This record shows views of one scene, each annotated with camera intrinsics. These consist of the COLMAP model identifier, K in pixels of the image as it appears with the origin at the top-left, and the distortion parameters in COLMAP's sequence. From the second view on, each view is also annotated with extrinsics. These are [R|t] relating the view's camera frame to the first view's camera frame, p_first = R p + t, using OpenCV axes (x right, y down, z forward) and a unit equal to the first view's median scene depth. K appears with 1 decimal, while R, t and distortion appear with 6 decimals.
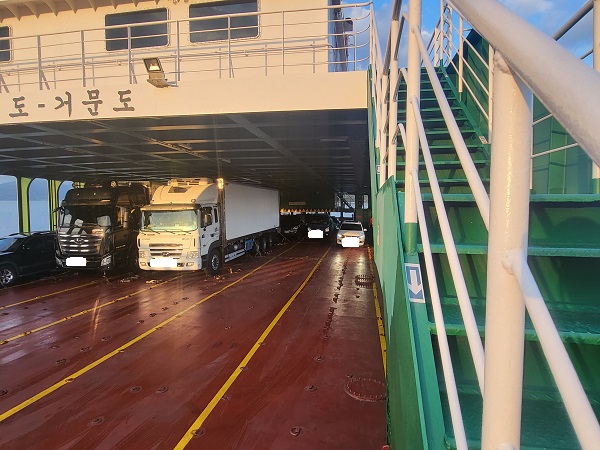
lens RADIAL K [[334.7, 0, 305.6], [0, 334.7, 224.9], [0, 0, 1]] dist [0.002638, -0.001259]
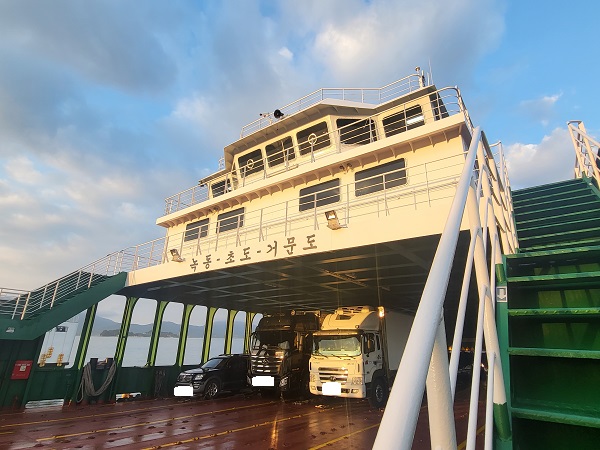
lens RADIAL K [[334.7, 0, 305.6], [0, 334.7, 224.9], [0, 0, 1]] dist [0.002638, -0.001259]
pose [[0.896785, -0.128893, -0.423277, 0.017342], [-0.048471, 0.922255, -0.383531, 0.049130], [0.439803, 0.364462, 0.820817, -0.086961]]
